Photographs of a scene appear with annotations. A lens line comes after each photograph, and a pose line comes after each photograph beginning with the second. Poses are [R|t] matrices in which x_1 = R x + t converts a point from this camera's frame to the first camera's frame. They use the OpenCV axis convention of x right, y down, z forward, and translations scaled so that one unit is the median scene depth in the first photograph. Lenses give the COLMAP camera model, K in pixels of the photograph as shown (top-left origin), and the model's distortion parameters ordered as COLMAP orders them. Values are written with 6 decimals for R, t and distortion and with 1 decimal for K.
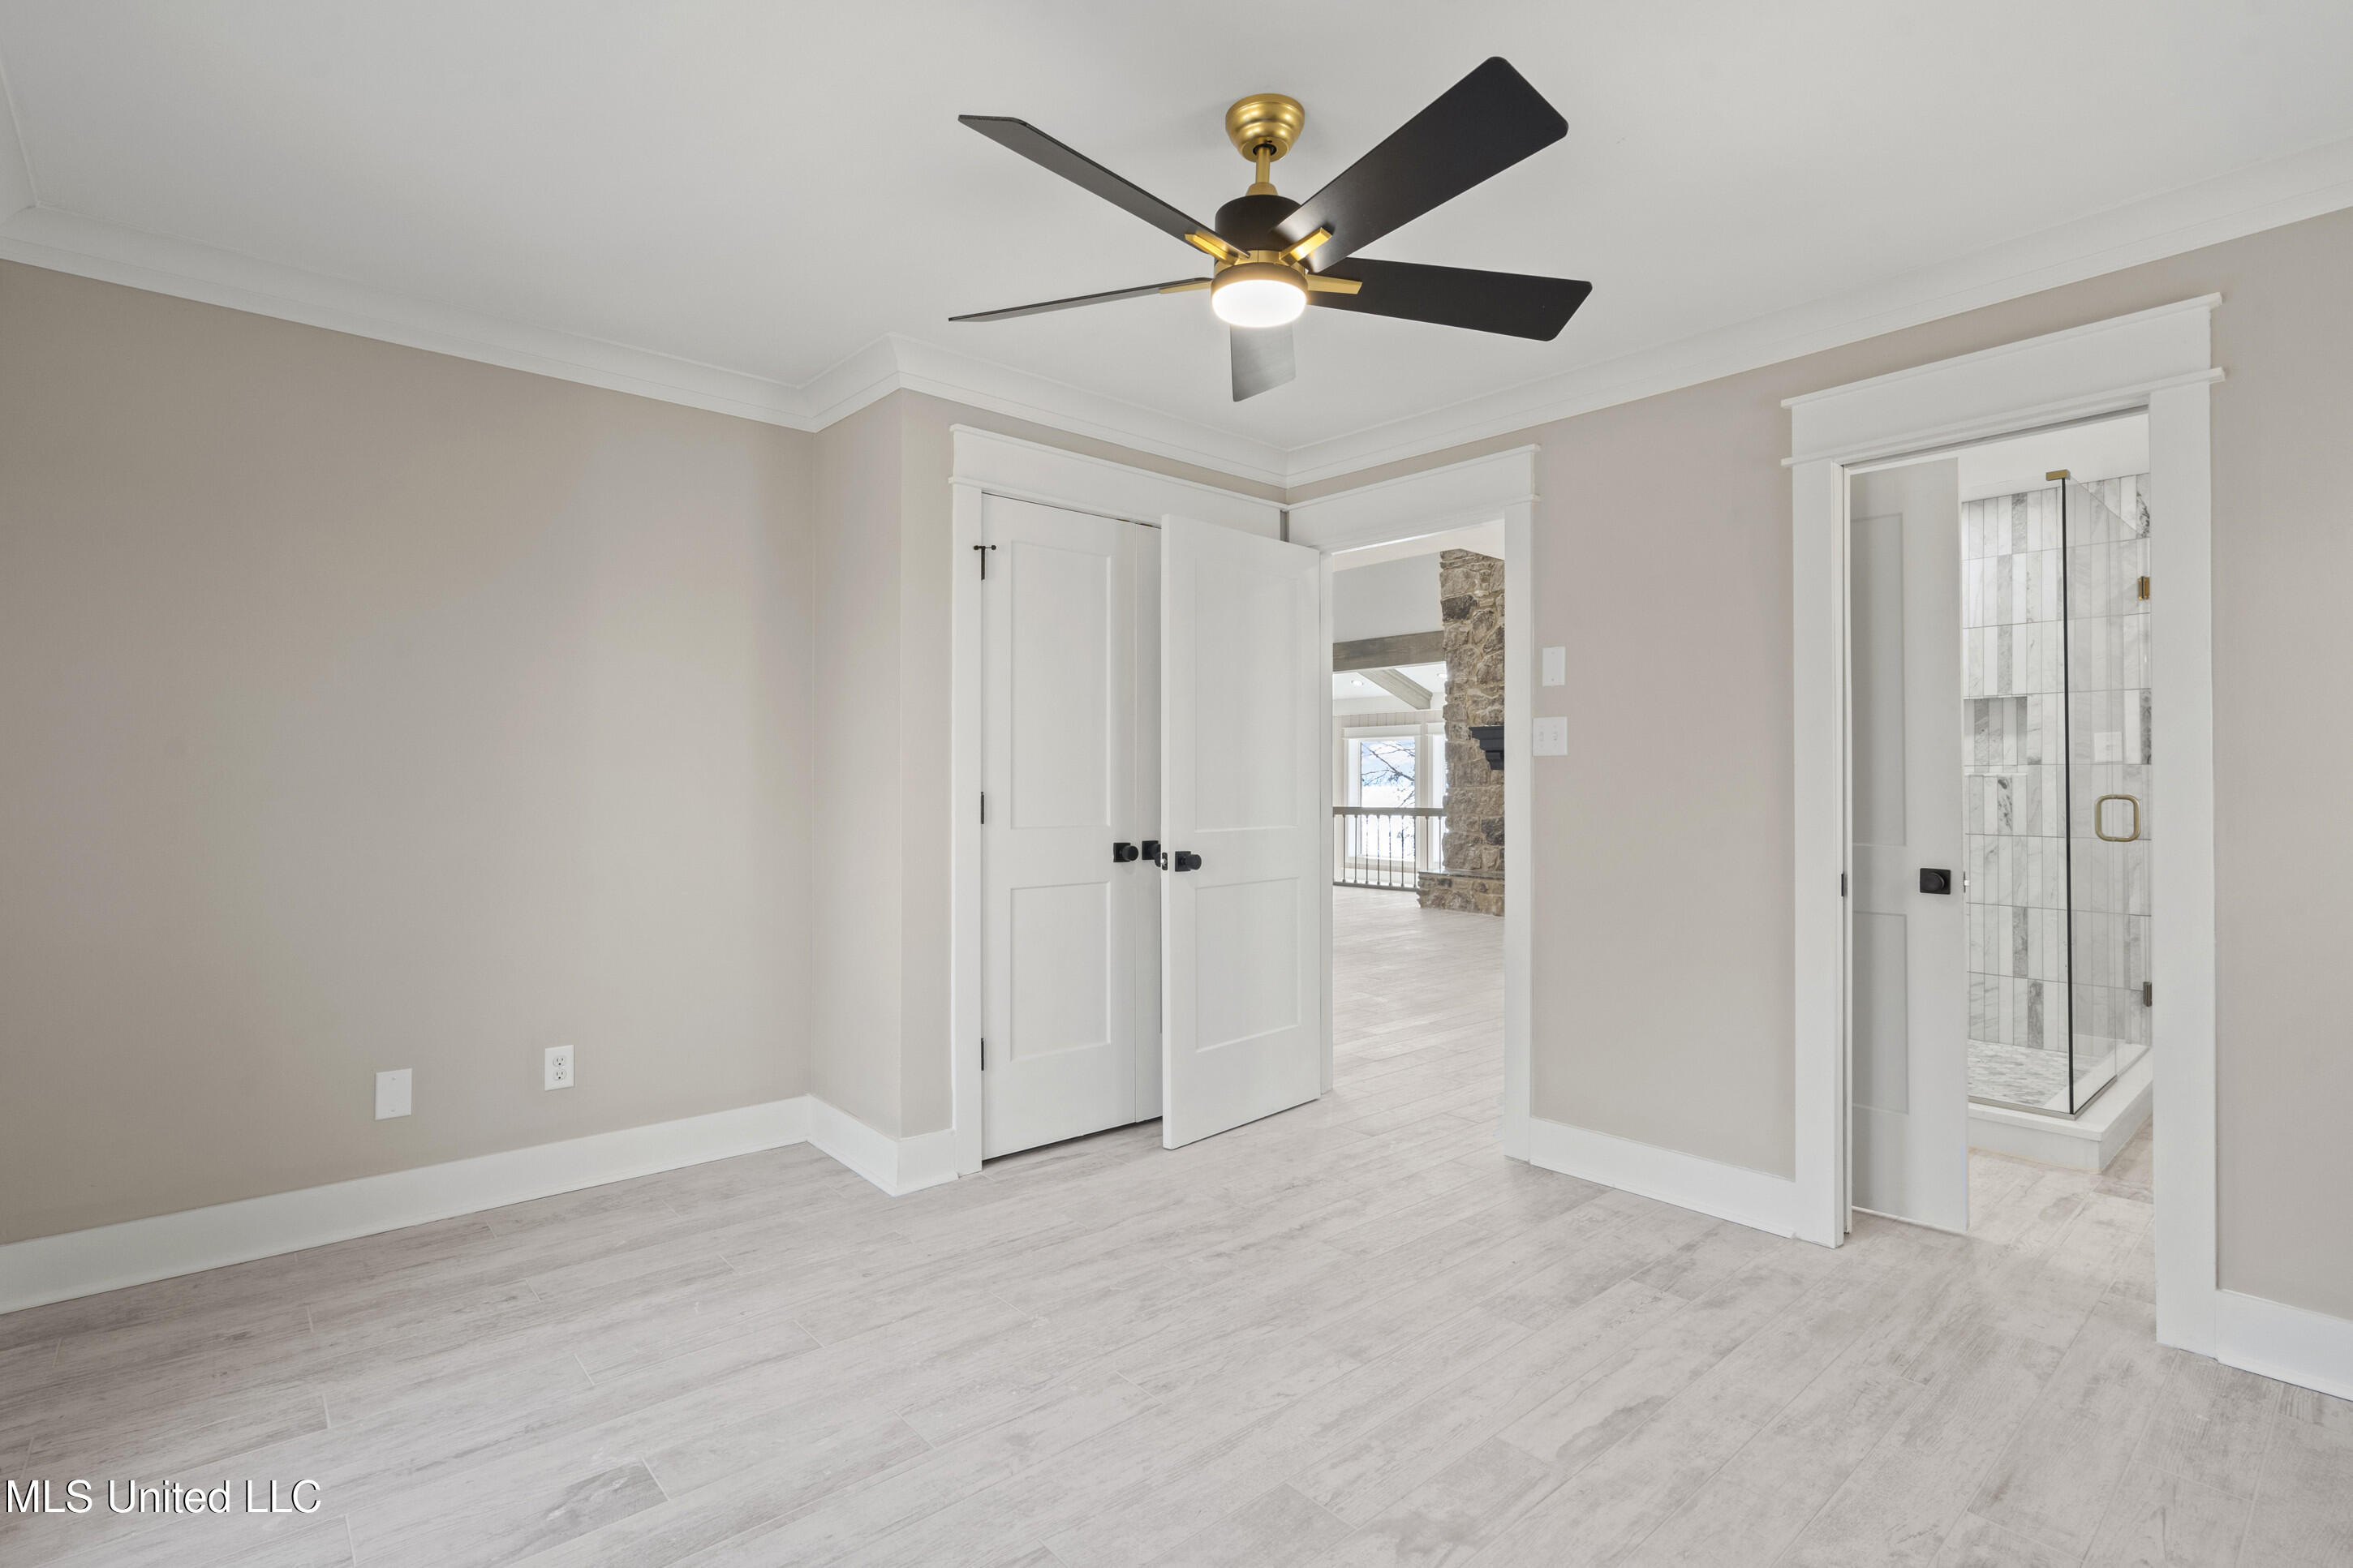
lens RADIAL K [[1077.1, 0, 1179.7], [0, 1077.1, 780.9], [0, 0, 1]] dist [-0.002484, 0.000041]
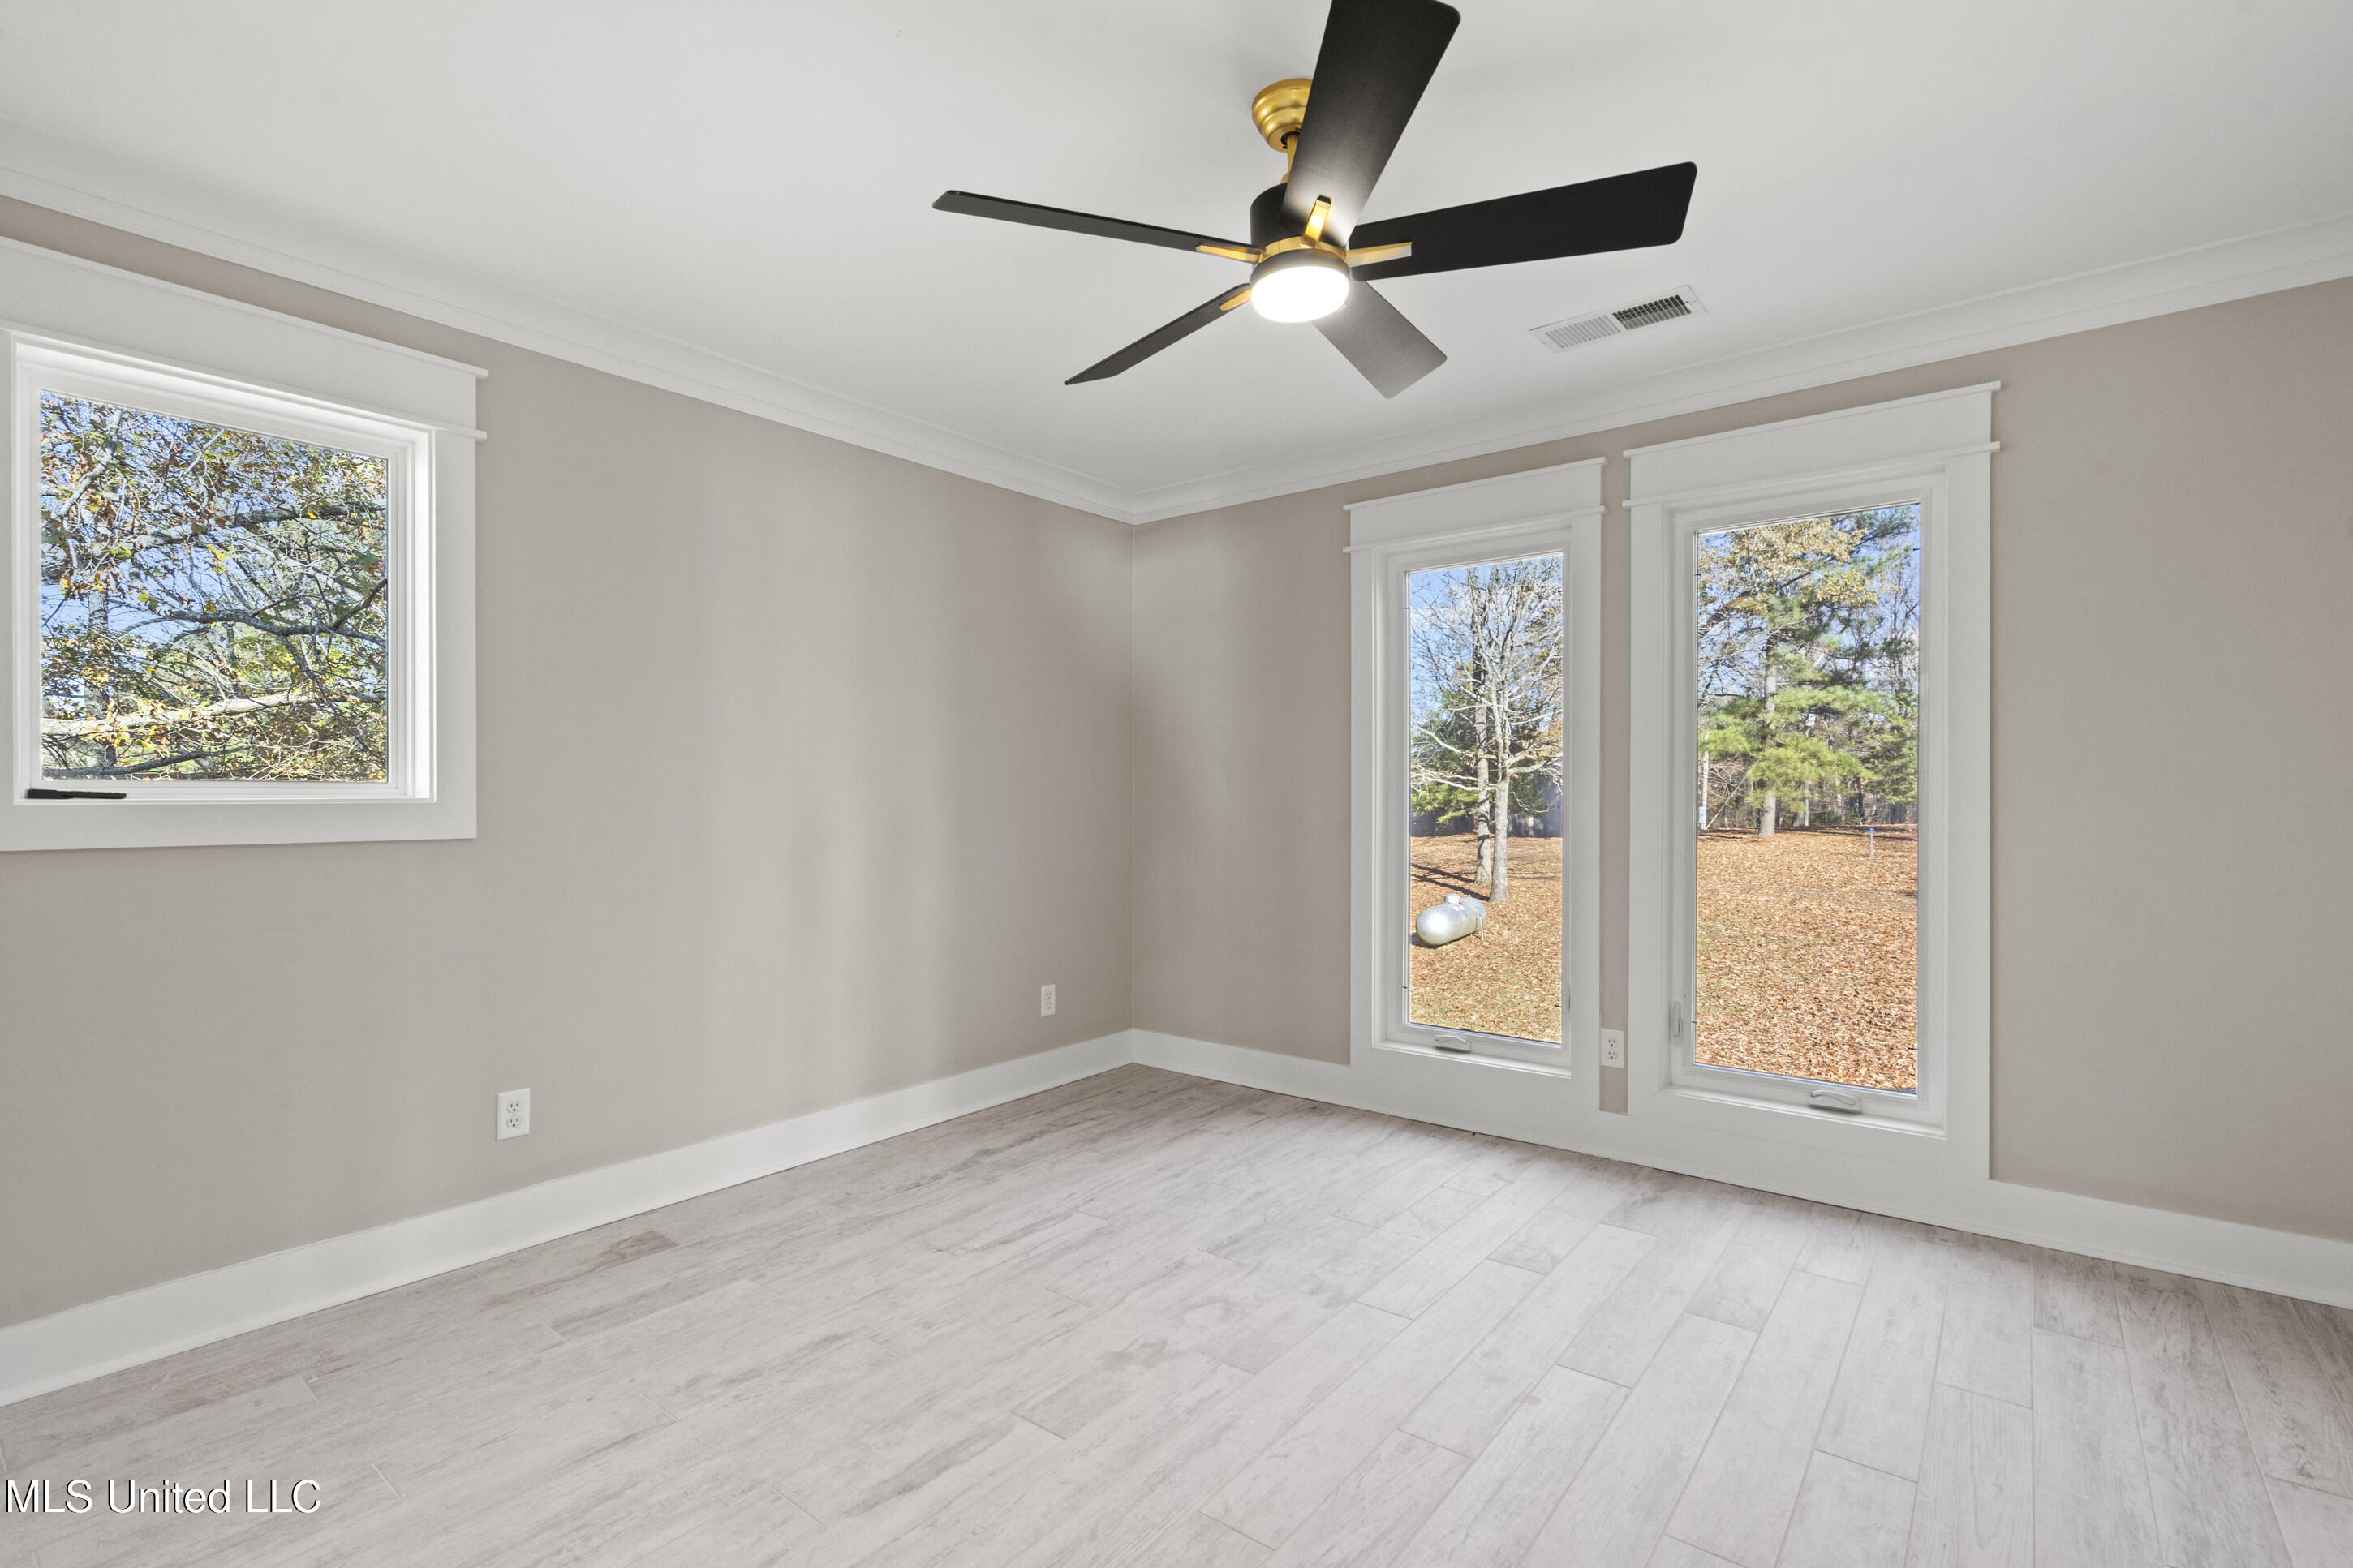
lens RADIAL K [[1077.1, 0, 1178.2], [0, 1077.1, 791.3], [0, 0, 1]] dist [-0.002484, 0.000041]
pose [[-0.984231, -0.001819, -0.176878, 0.276790], [-0.001115, 0.999991, -0.004080, 0.004206], [0.176884, -0.003818, -0.984224, 1.512057]]
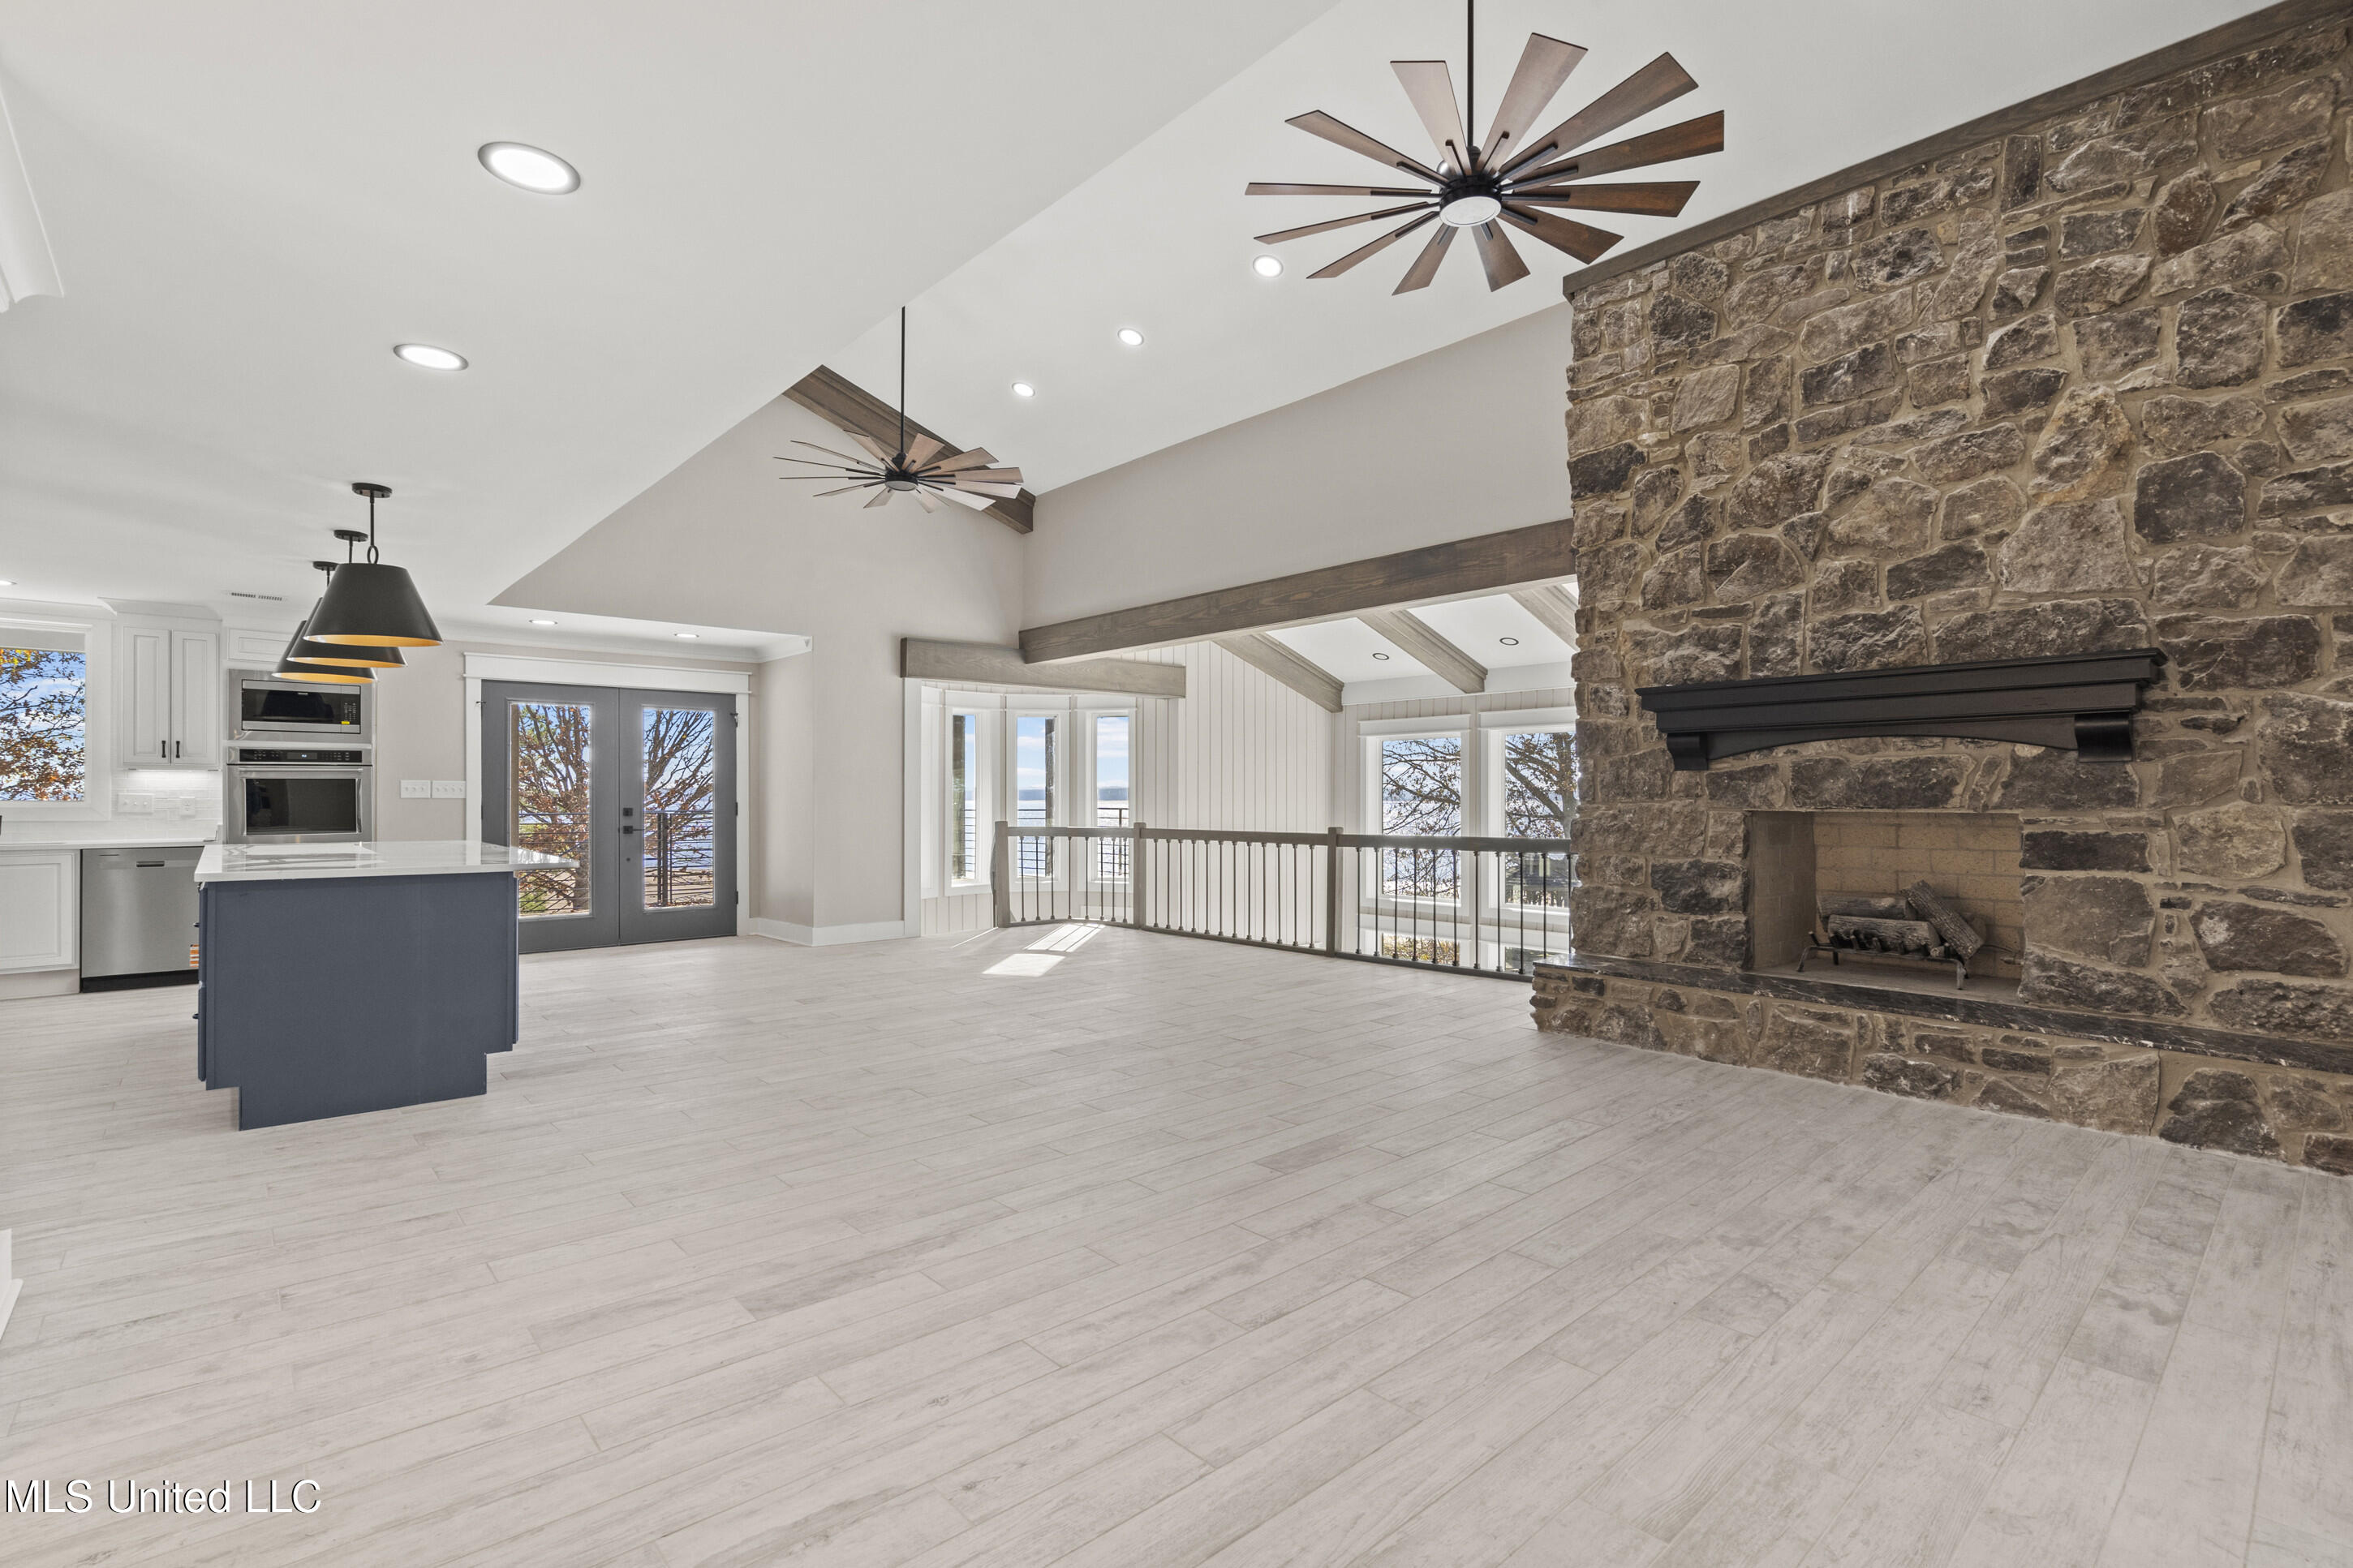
lens RADIAL K [[1077.1, 0, 1181.1], [0, 1077.1, 795.0], [0, 0, 1]] dist [-0.002484, 0.000041]
pose [[0.999950, -0.000123, 0.009969, 0.042303], [0.000138, 0.999999, -0.001421, 0.002410], [-0.009969, 0.001422, 0.999949, 0.472038]]
